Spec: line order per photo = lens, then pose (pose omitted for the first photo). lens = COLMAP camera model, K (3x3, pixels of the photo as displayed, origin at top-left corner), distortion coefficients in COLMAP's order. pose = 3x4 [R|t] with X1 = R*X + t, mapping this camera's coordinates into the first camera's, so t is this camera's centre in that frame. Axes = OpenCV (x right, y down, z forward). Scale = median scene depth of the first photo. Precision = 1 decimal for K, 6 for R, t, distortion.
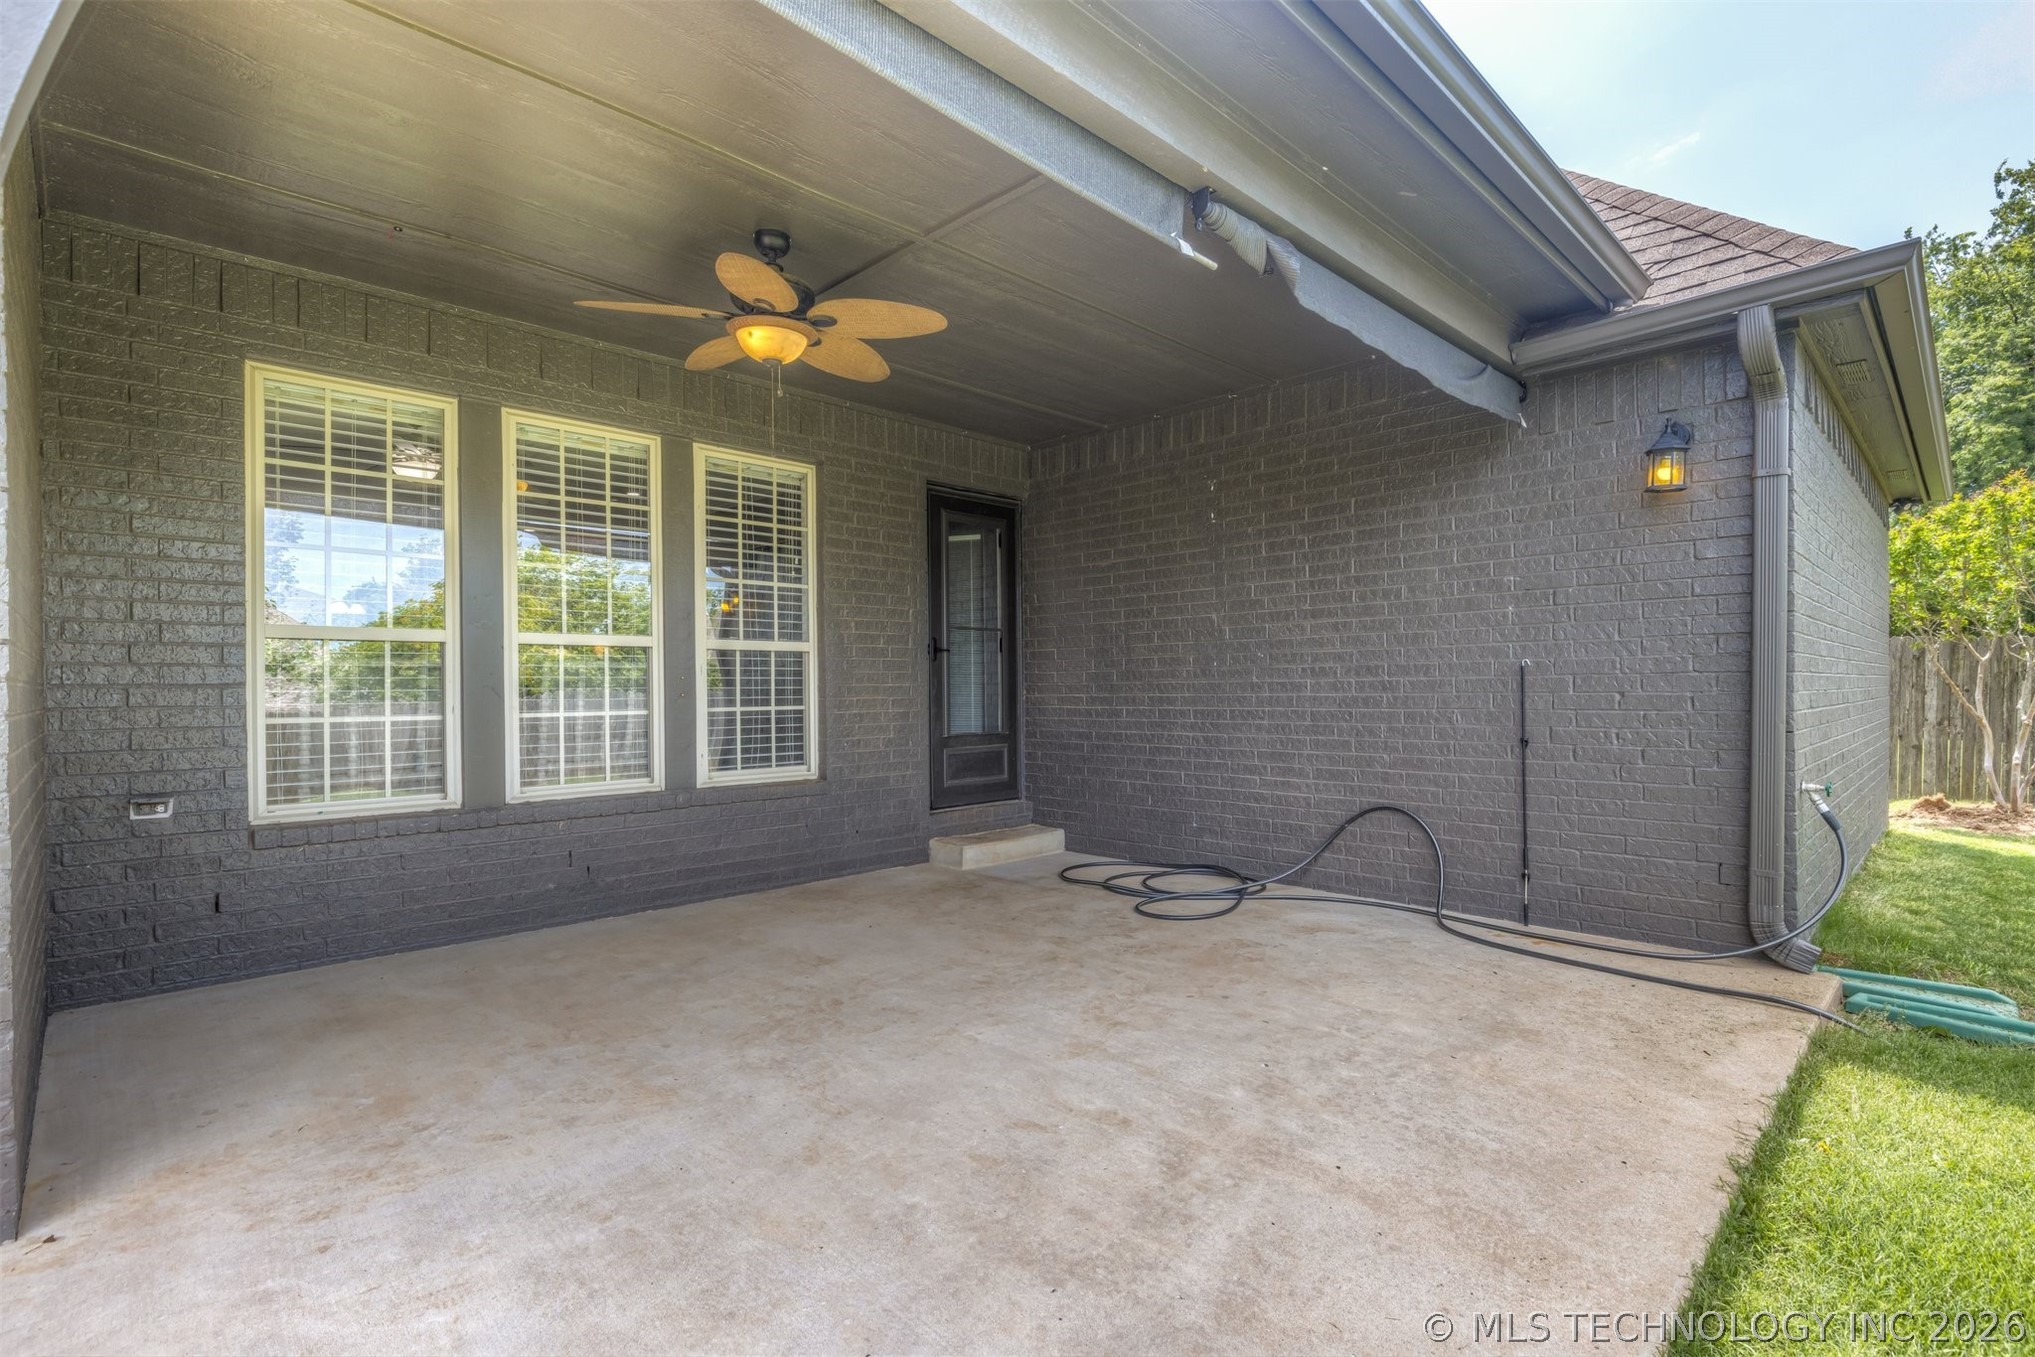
lens RADIAL K [[947.0, 0, 1023.2], [0, 947.0, 685.4], [0, 0, 1]] dist [-0.001267, -0.000365]
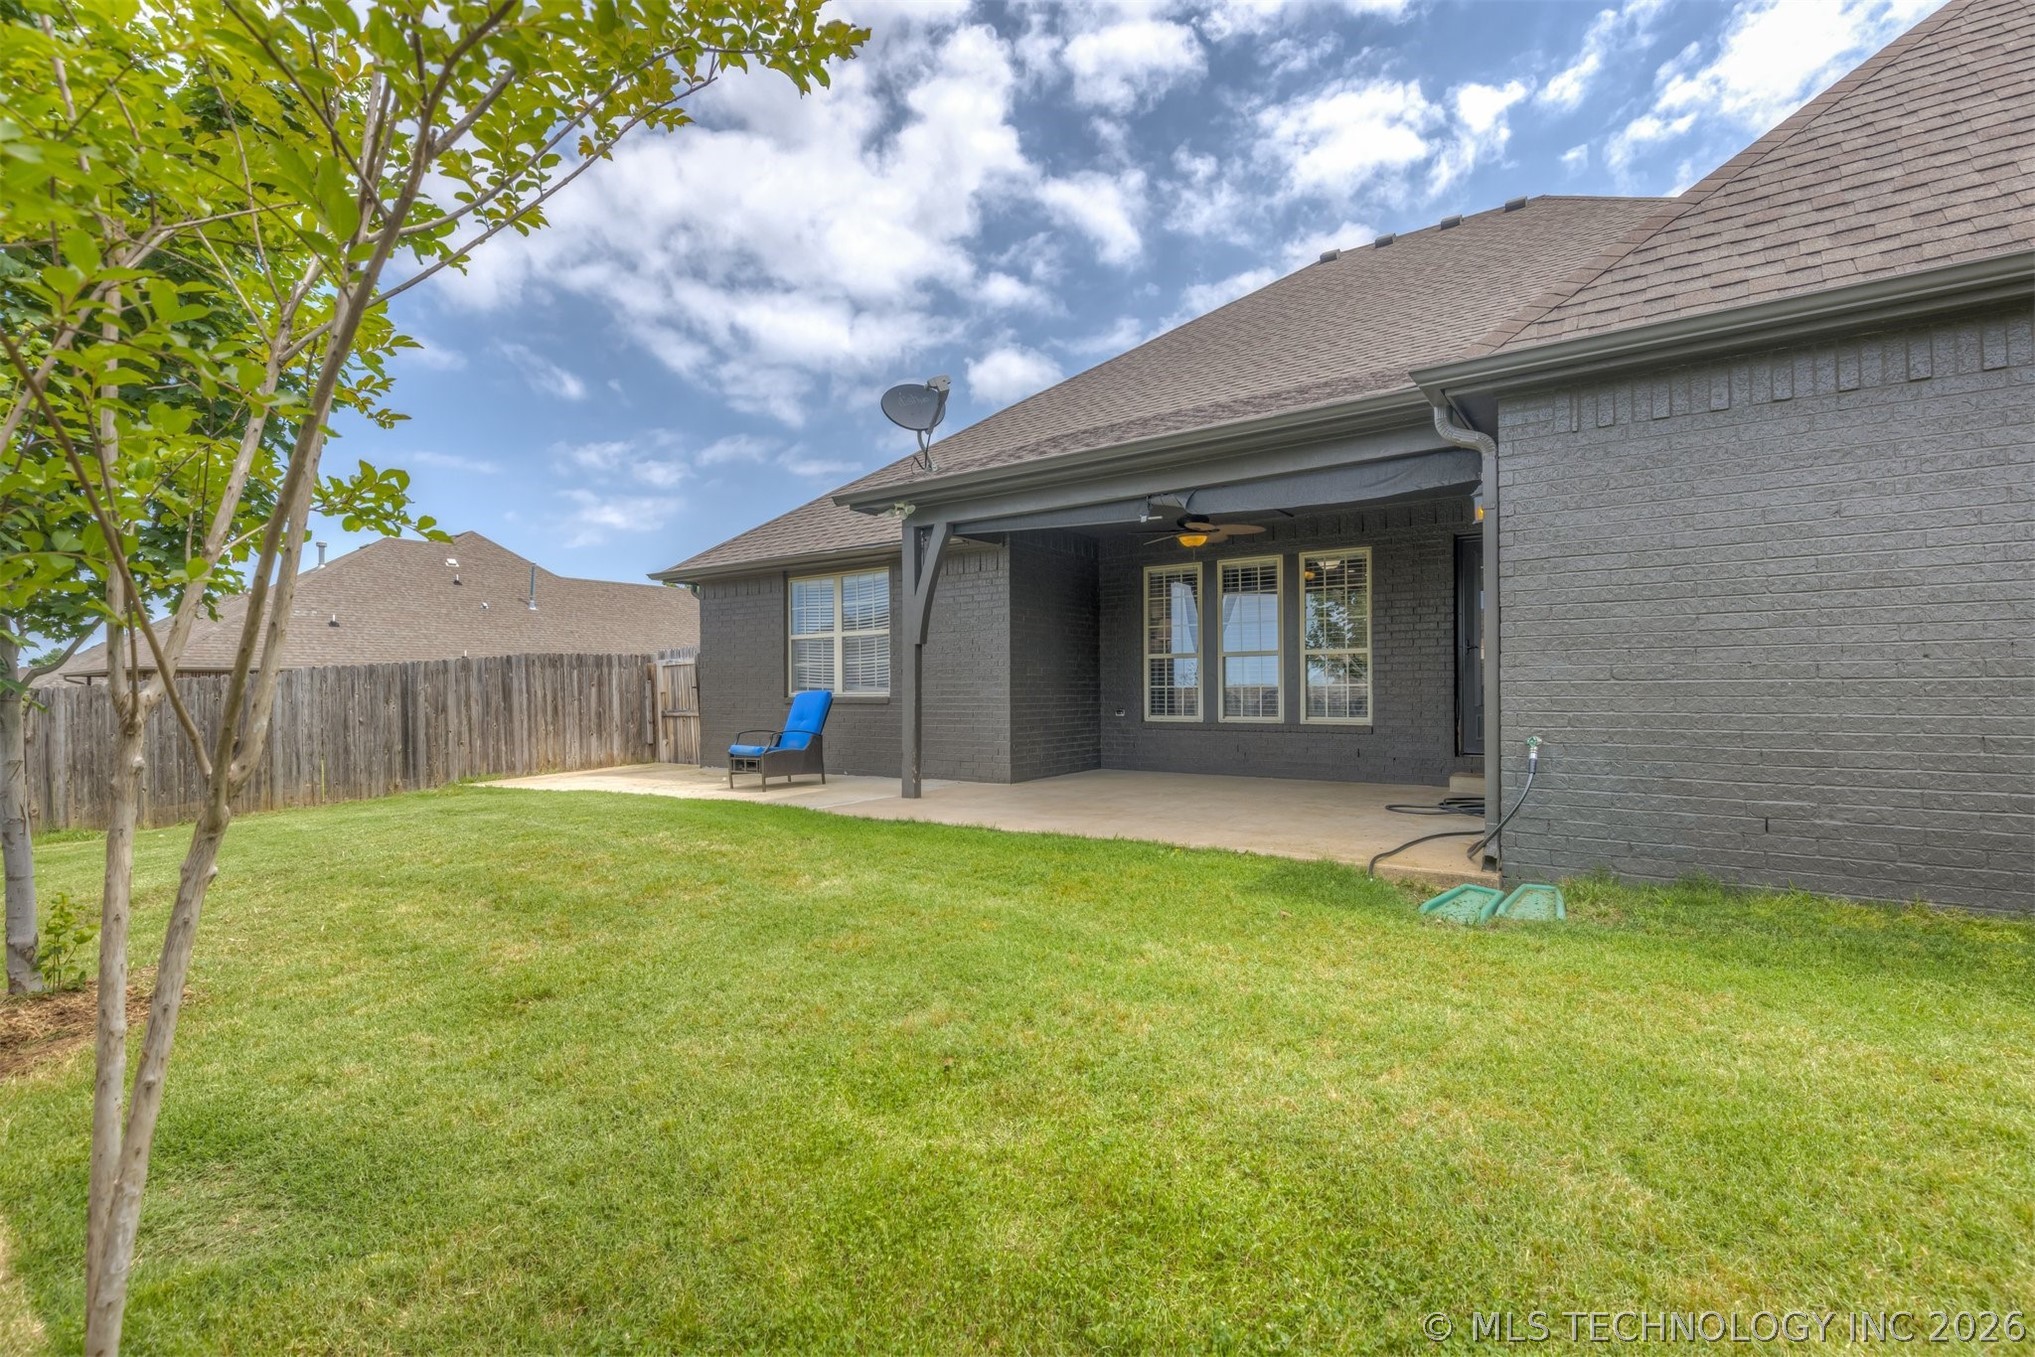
lens RADIAL K [[905.7, 0, 1020.2], [0, 905.7, 689.9], [0, 0, 1]] dist [0.003724, 0.000452]
pose [[0.171487, 0.004420, -0.985176, 1.401100], [0.007542, 0.999955, 0.005799, 0.019462], [0.985157, -0.008424, 0.171446, 0.076962]]
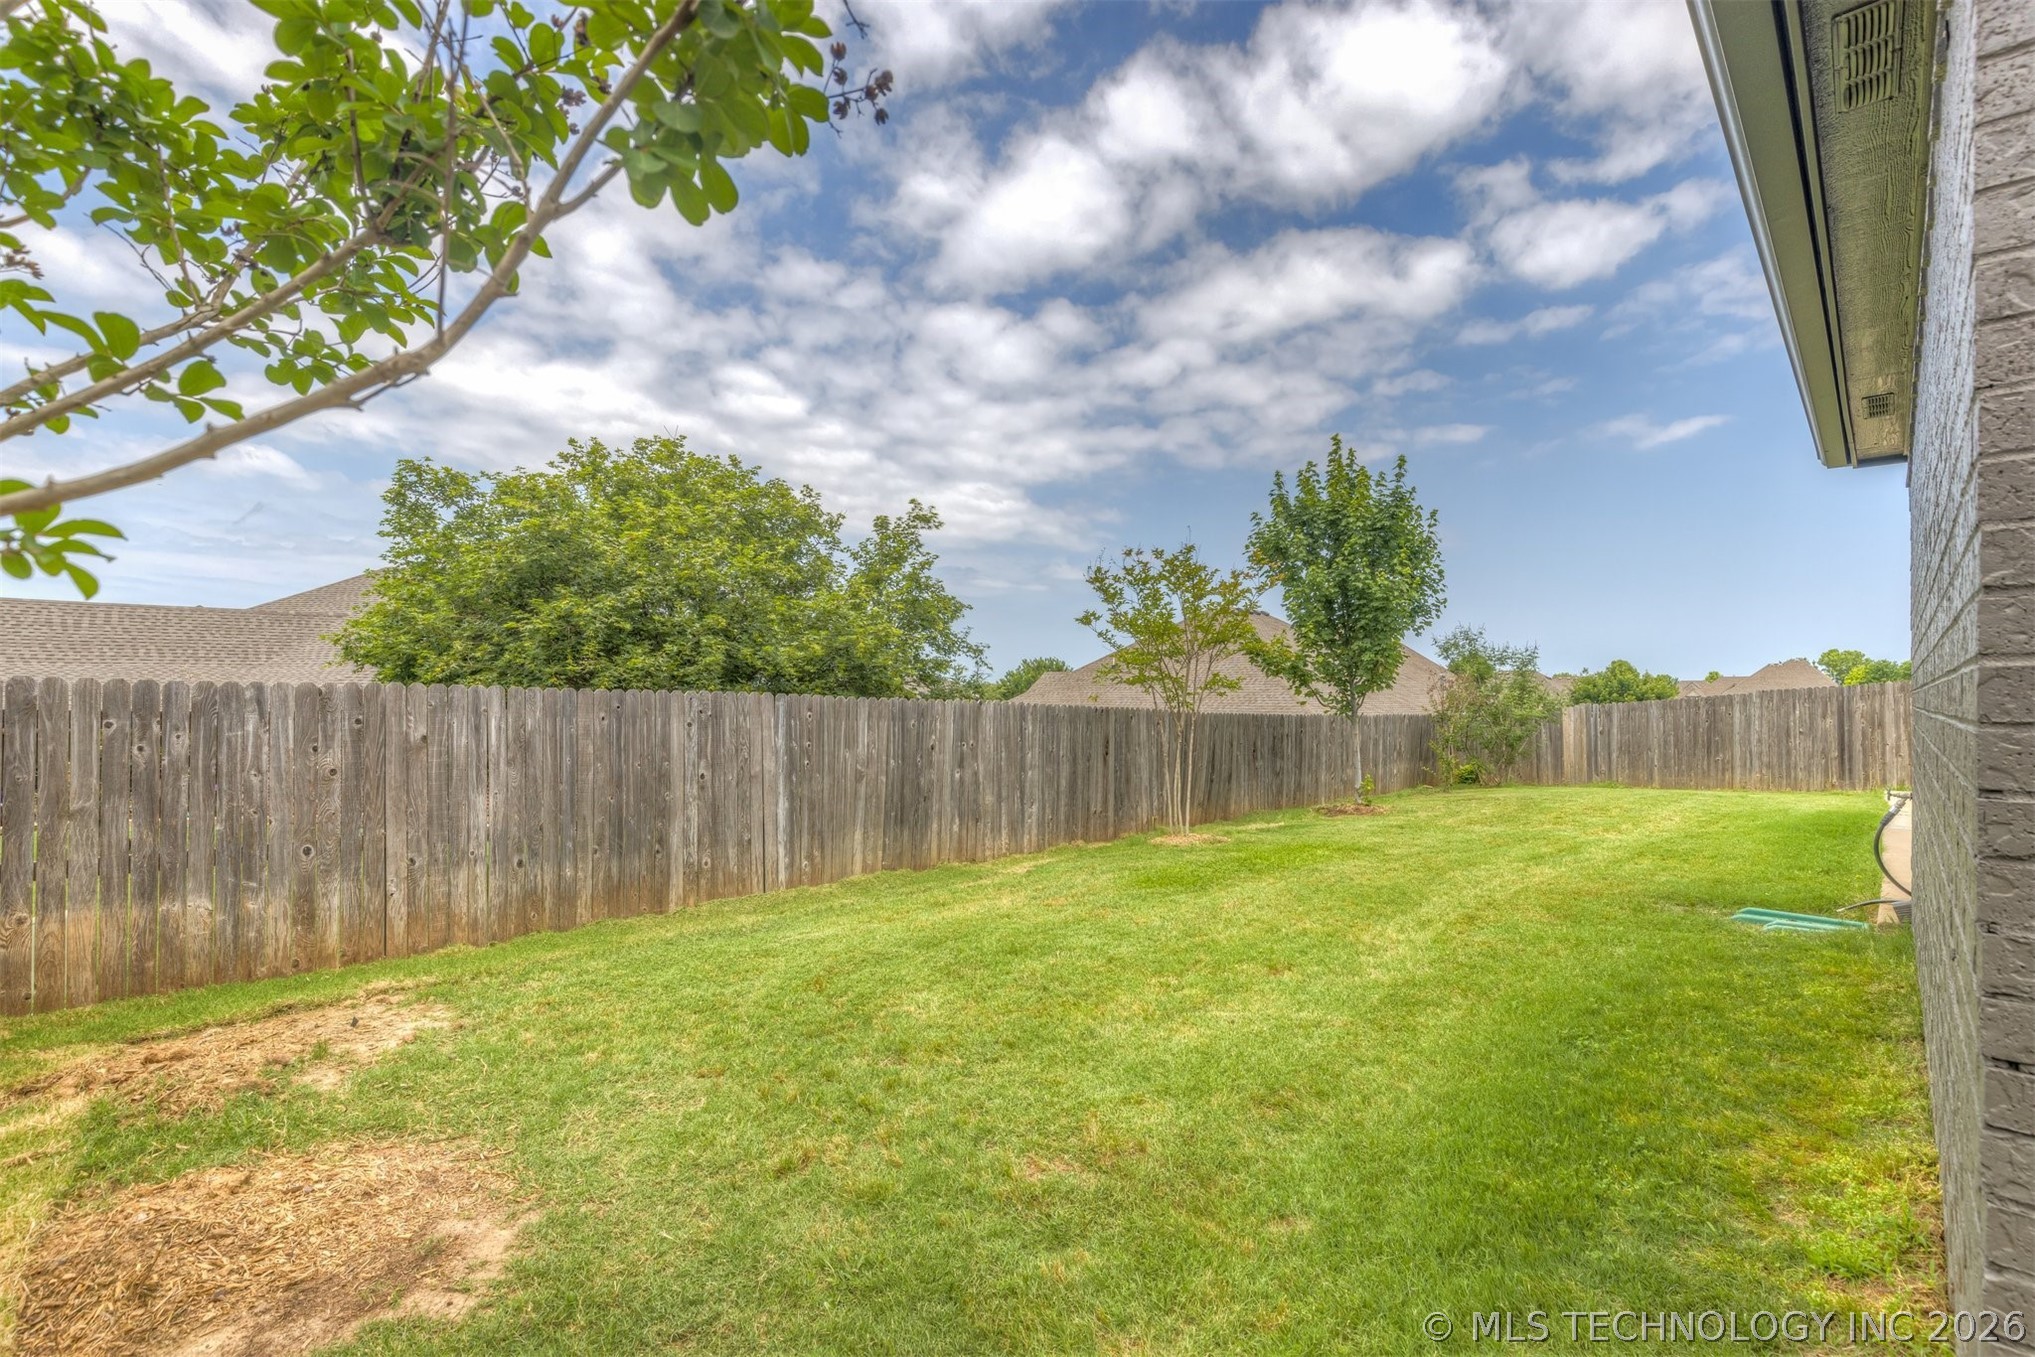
lens RADIAL K [[905.7, 0, 1010.9], [0, 905.7, 688.6], [0, 0, 1]] dist [0.003724, 0.000452]
pose [[-0.999377, 0.003152, -0.035143, 1.547247], [0.003445, 0.999960, -0.008271, -0.021634], [0.035115, -0.008387, -0.999348, 1.589139]]
